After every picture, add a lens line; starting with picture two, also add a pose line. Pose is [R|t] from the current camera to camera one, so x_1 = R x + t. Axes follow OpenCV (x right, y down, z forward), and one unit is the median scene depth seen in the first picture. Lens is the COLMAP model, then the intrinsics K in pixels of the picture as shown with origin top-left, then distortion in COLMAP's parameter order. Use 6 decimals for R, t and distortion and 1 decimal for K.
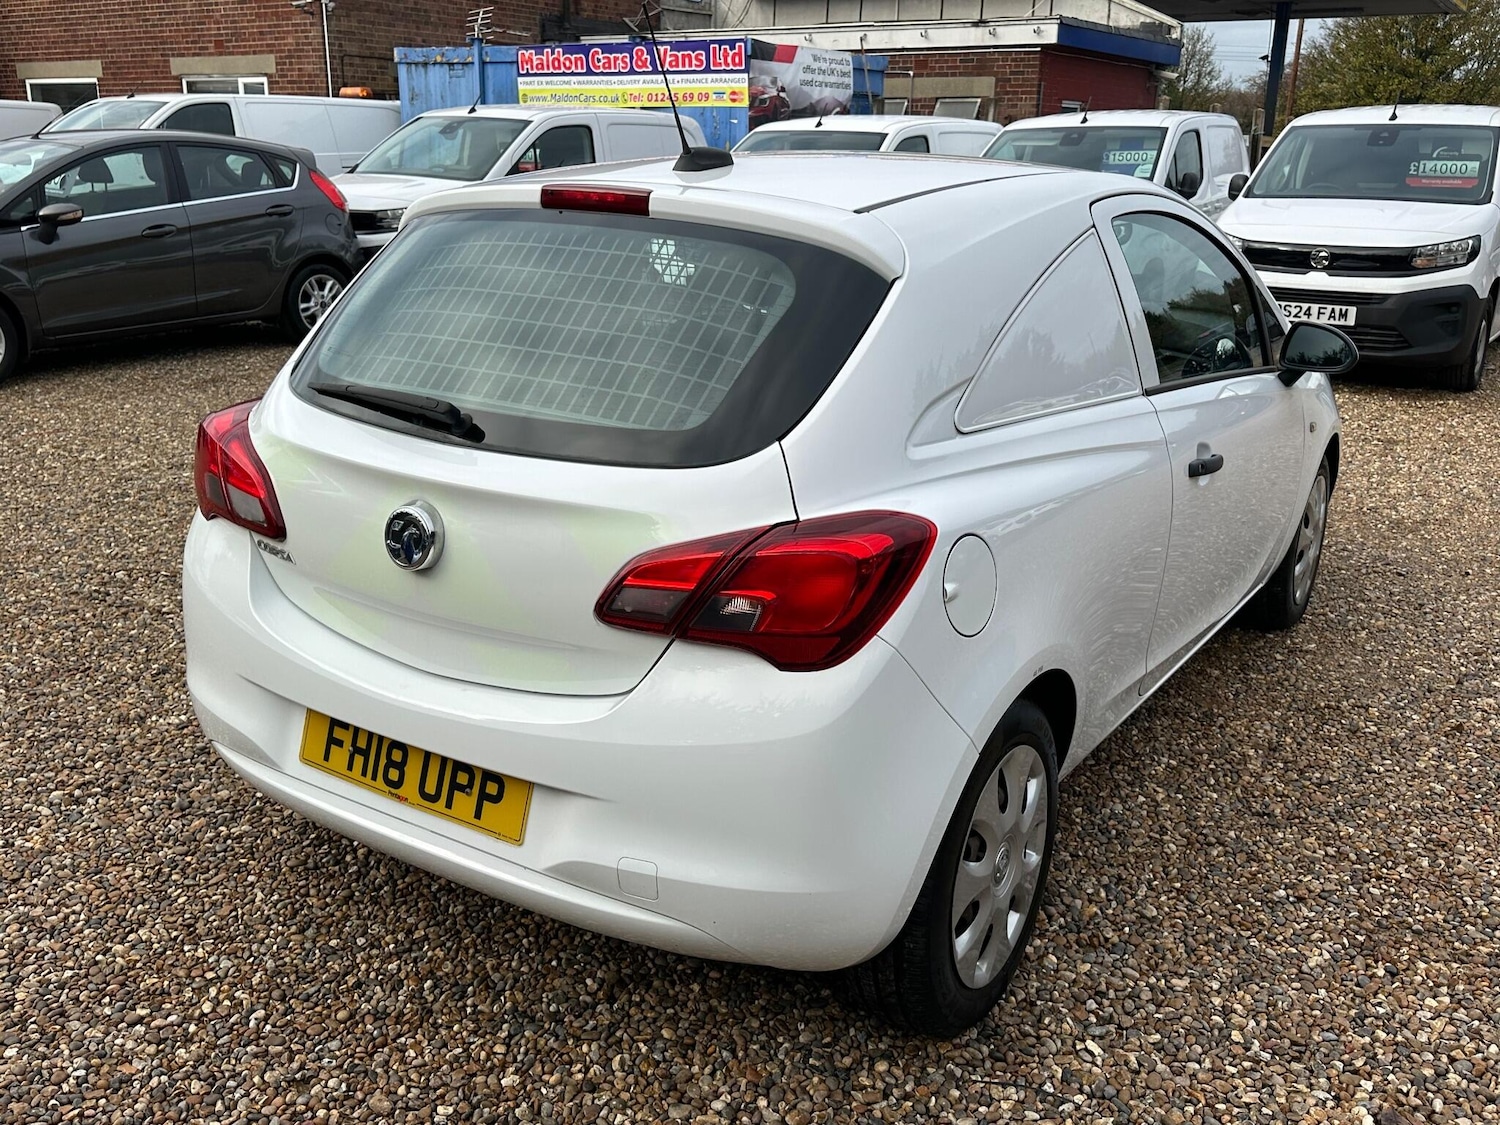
lens RADIAL K [[1325.1, 0, 751.2], [0, 1325.1, 563.4], [0, 0, 1]] dist [0.097779, -0.154160]
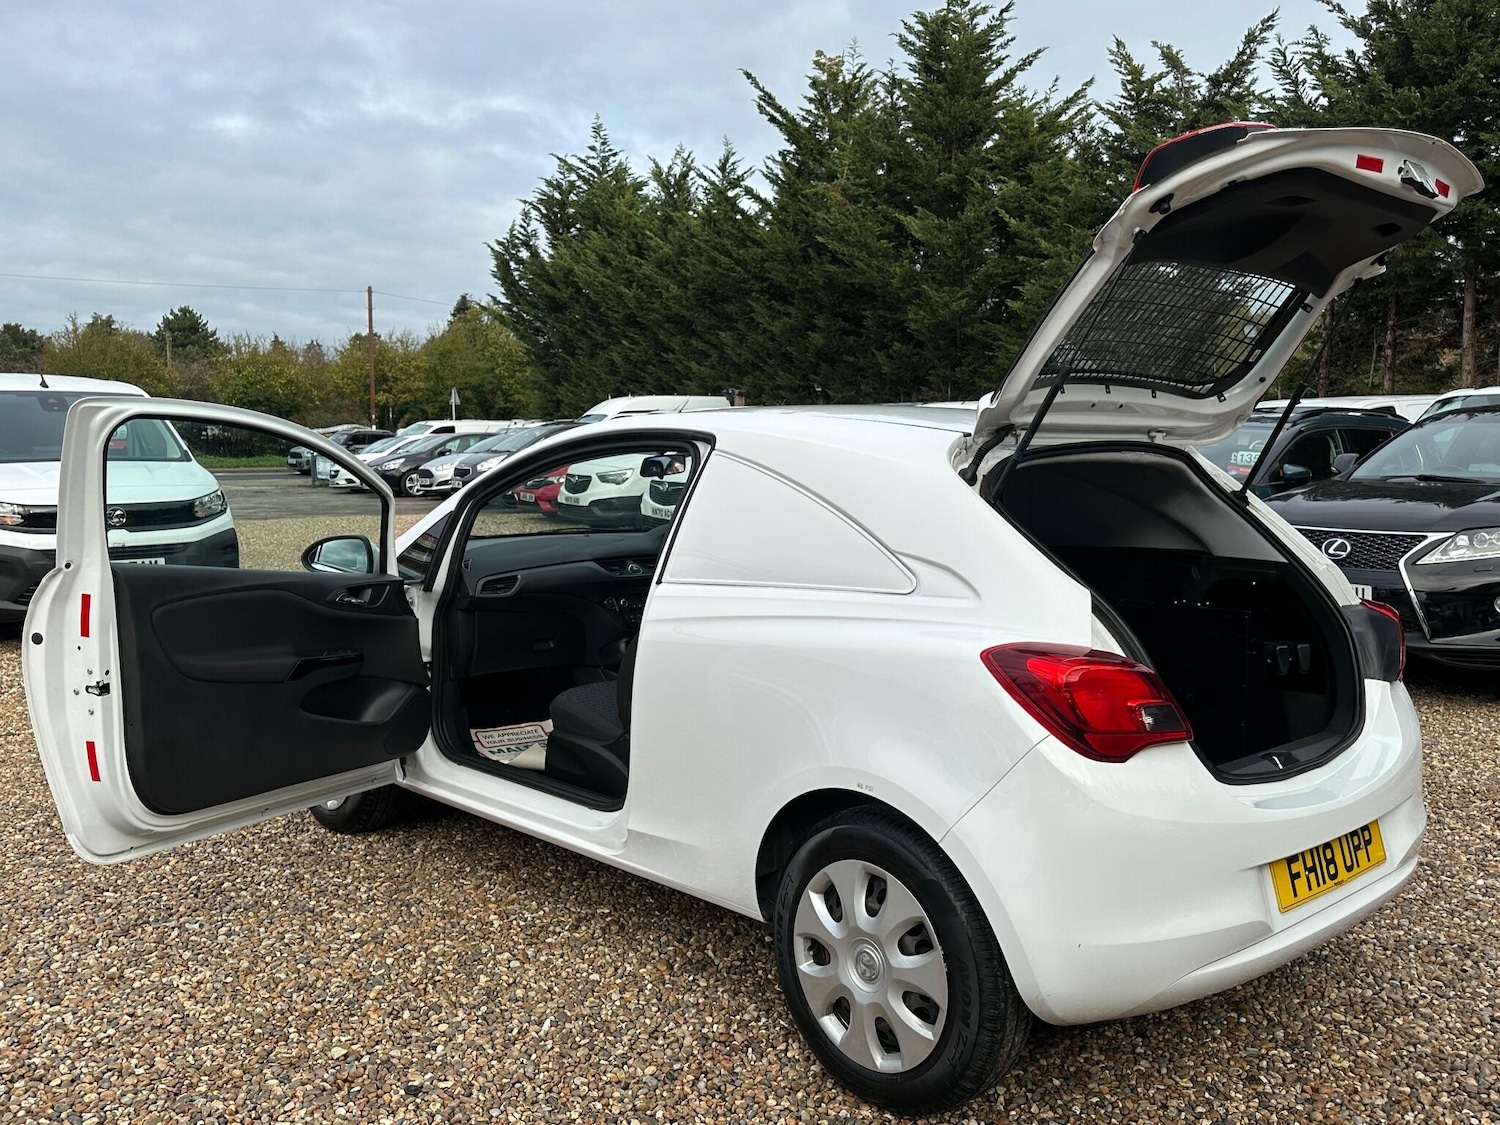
lens RADIAL K [[1308.9, 0, 745.5], [0, 1308.9, 558.1], [0, 0, 1]] dist [0.091003, -0.132524]
pose [[0.254395, -0.108127, 0.961037, -1.180533], [0.292267, 0.955861, 0.030179, -0.241461], [-0.921880, 0.273202, 0.274768, 0.808986]]
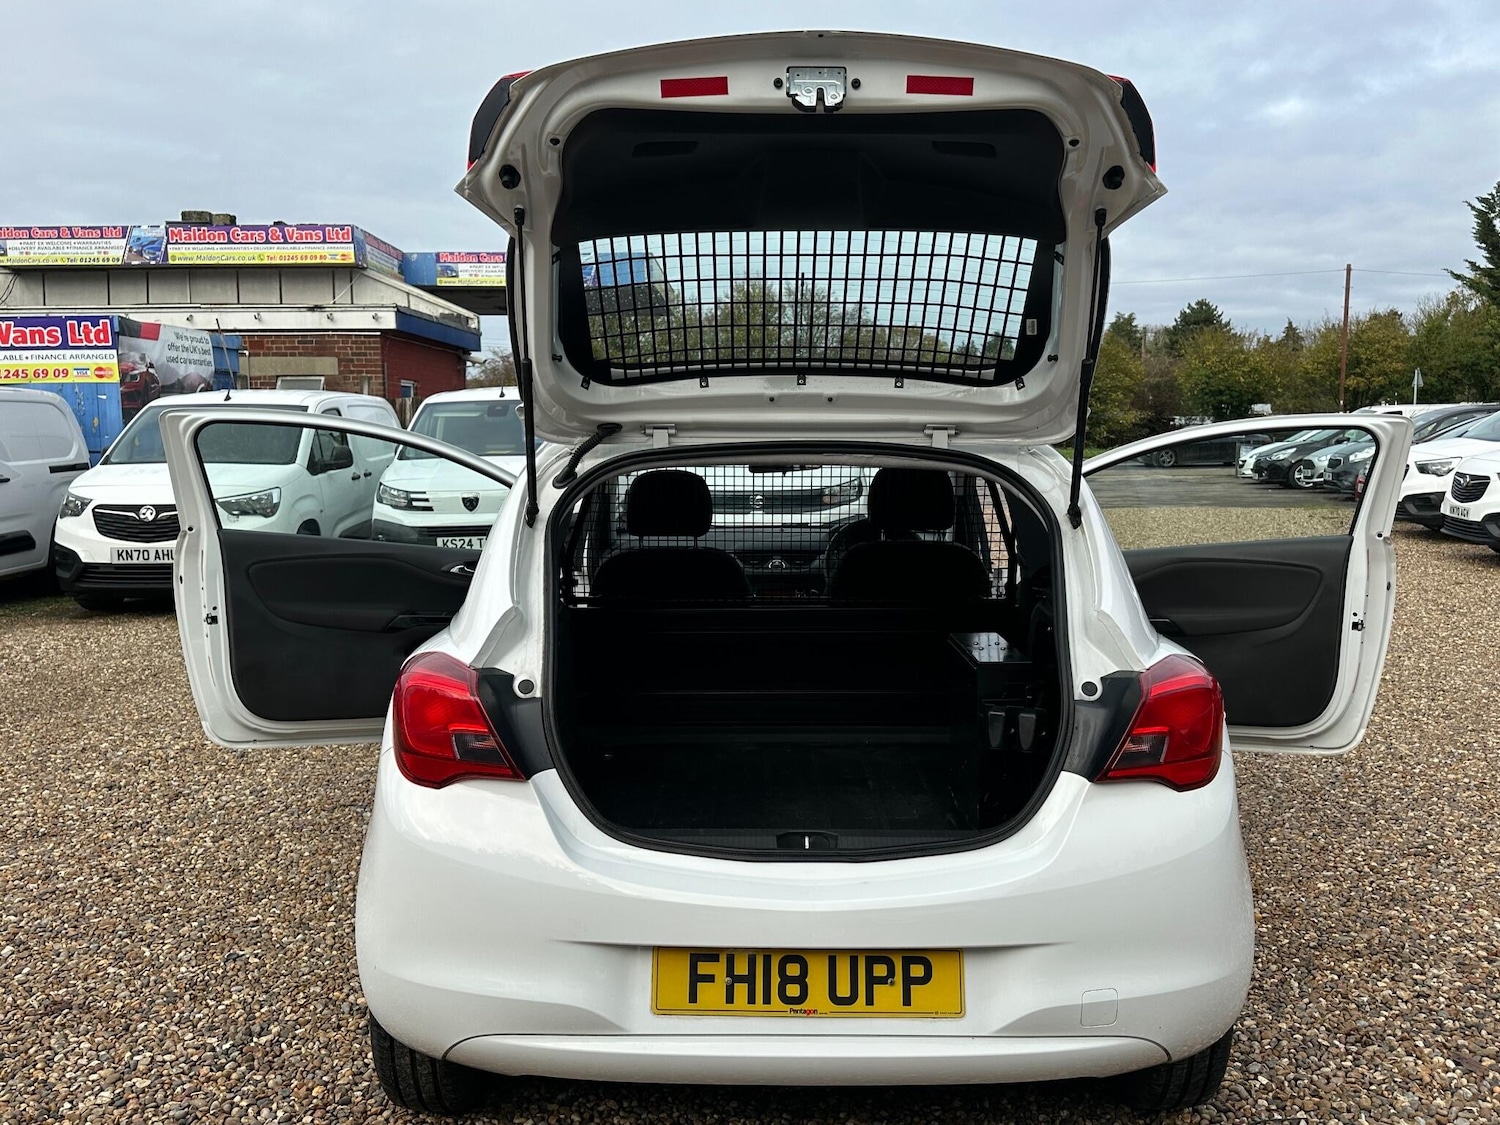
lens RADIAL K [[1284.0, 0, 749.3], [0, 1284.0, 597.9], [0, 0, 1]] dist [0.104659, -0.150718]
pose [[0.847068, -0.093955, 0.523114, -0.575472], [0.180385, 0.976651, -0.116681, -0.015573], [-0.499937, 0.193199, 0.844237, 0.108320]]
